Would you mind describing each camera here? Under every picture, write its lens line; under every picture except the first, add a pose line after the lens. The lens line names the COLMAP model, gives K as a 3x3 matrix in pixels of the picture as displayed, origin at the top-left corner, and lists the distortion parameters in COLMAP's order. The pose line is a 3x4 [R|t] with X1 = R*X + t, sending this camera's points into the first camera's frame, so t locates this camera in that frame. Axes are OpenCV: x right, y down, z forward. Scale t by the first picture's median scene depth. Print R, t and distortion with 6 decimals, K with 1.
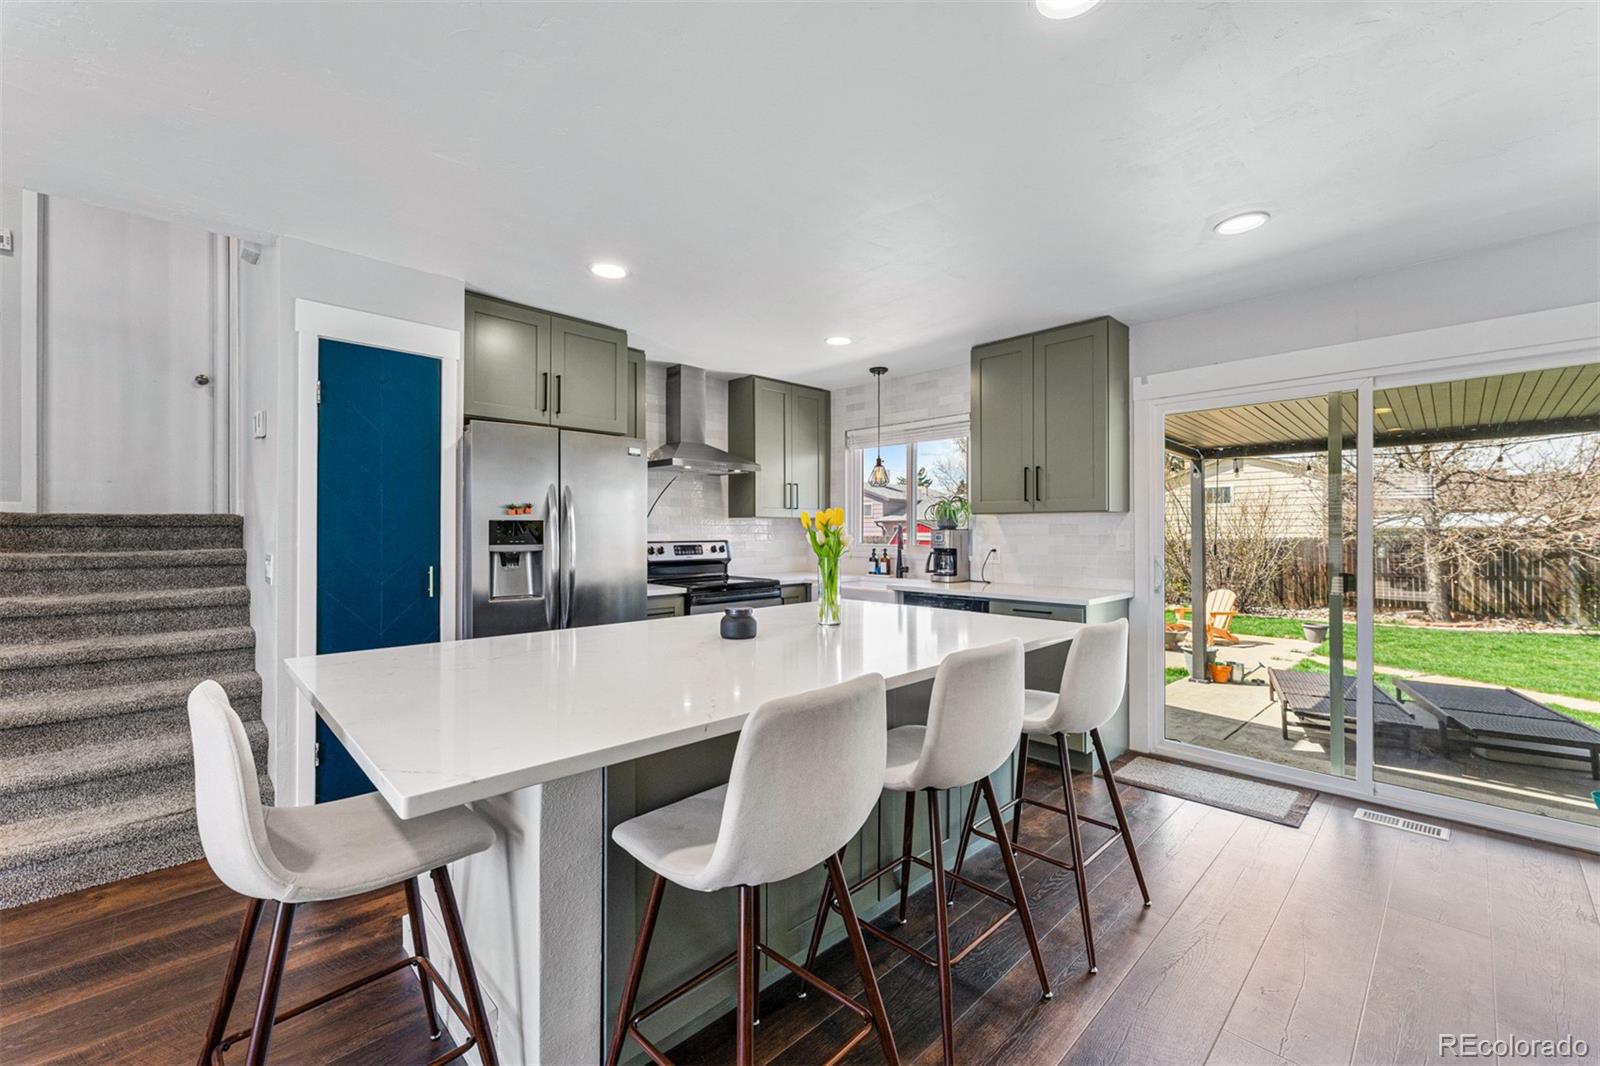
lens RADIAL K [[643.2, 0, 796.2], [0, 643.2, 530.8], [0, 0, 1]] dist [0.001747, -0.000104]
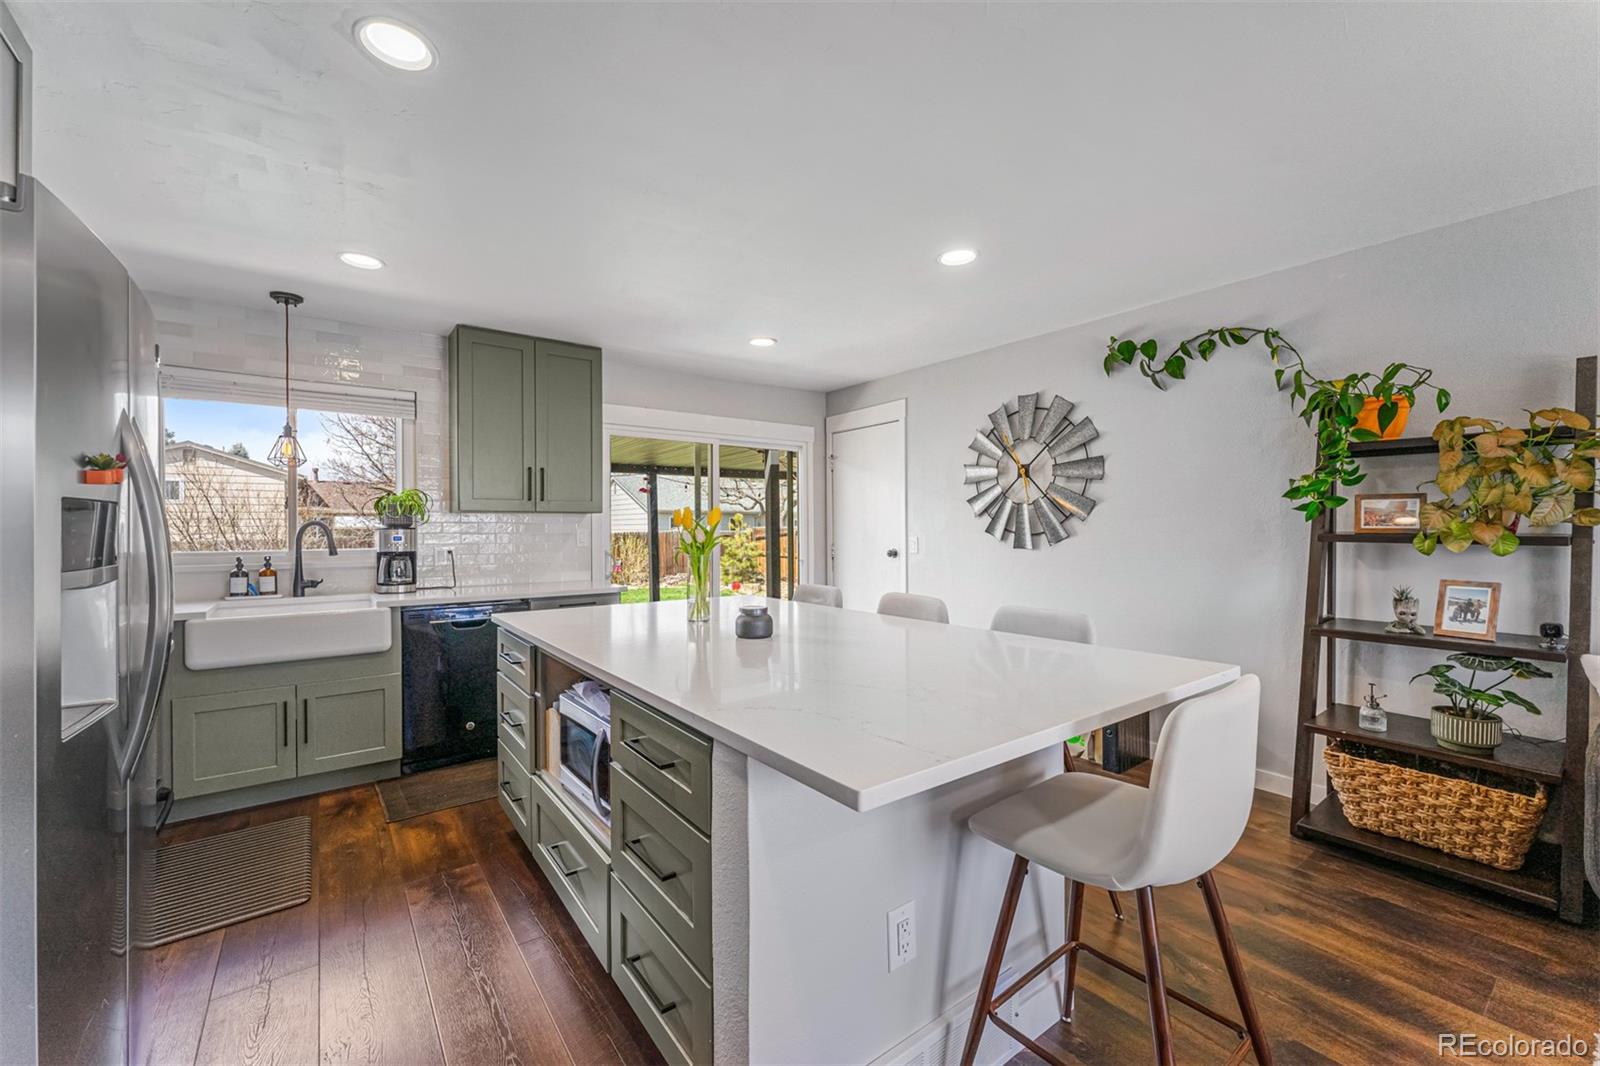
lens RADIAL K [[643.2, 0, 796.2], [0, 643.2, 530.8], [0, 0, 1]] dist [0.001747, -0.000104]
pose [[0.128997, -0.001028, 0.991644, -0.468654], [0.004047, 0.999992, 0.000510, 0.002204], [-0.991637, 0.003947, 0.129001, 0.357169]]
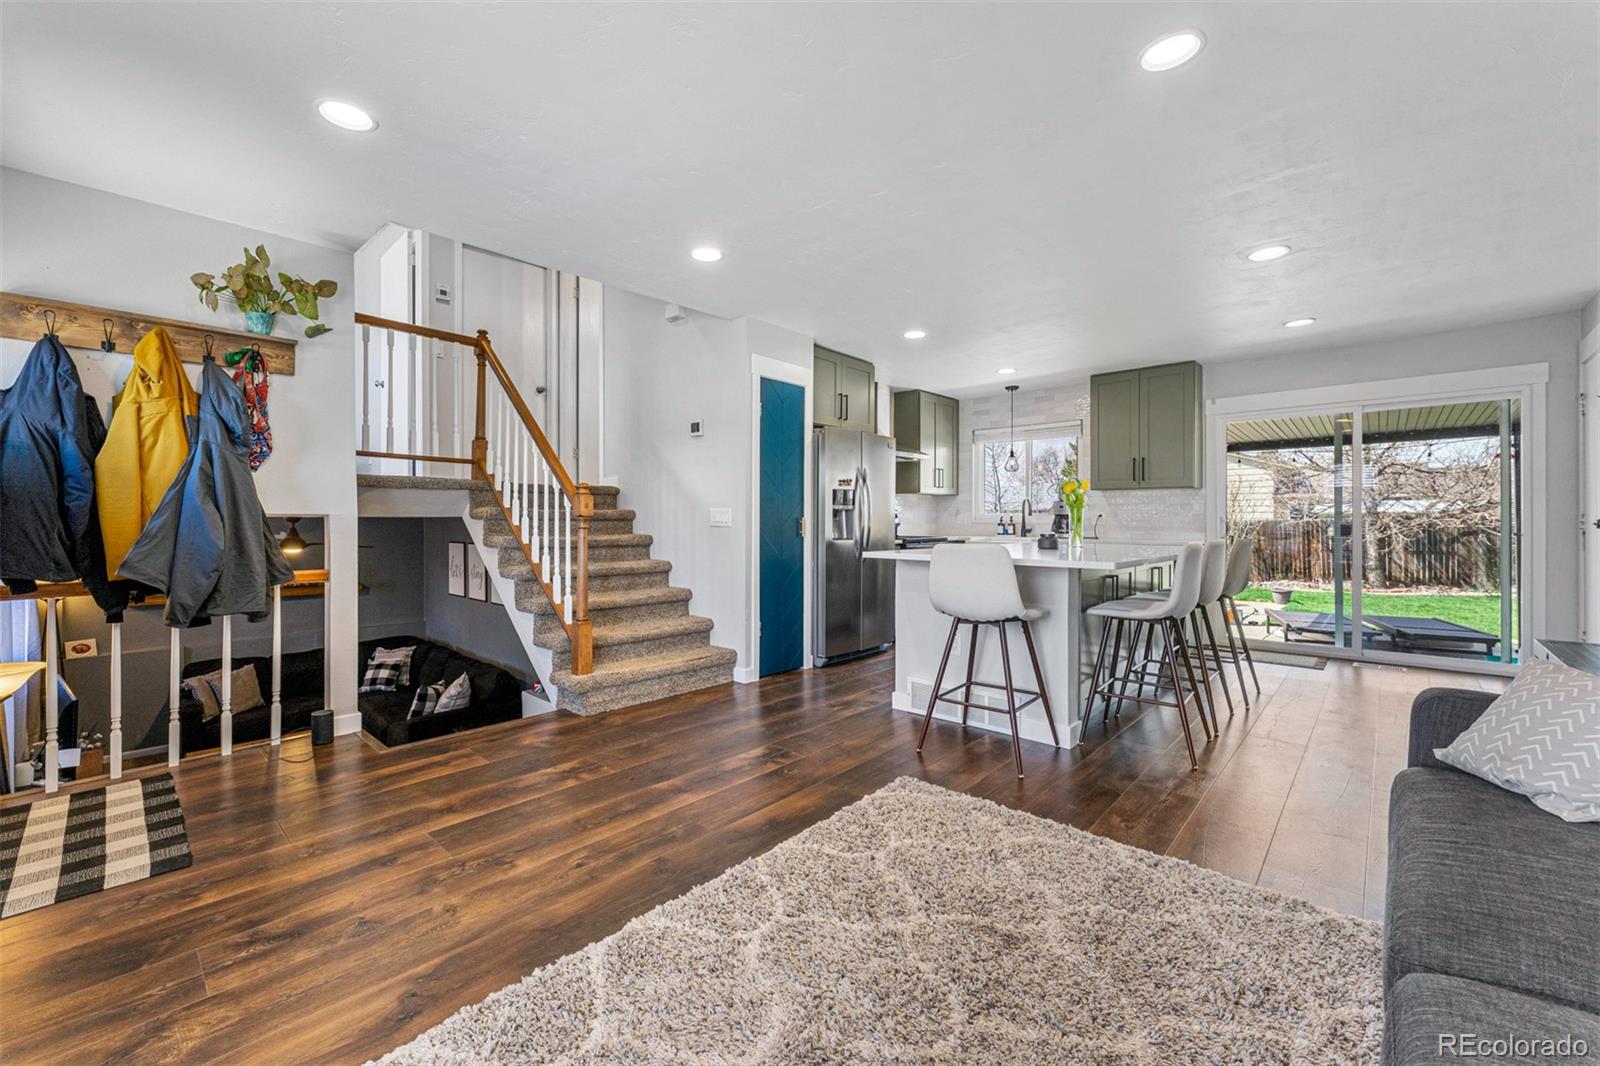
lens RADIAL K [[644.4, 0, 794.0], [0, 644.4, 522.1], [0, 0, 1]] dist [0.002111, 0.000347]
pose [[0.998241, 0.000994, 0.059280, -0.412058], [-0.001132, 0.999997, 0.002291, 0.037832], [-0.059278, -0.002354, 0.998239, -0.357213]]
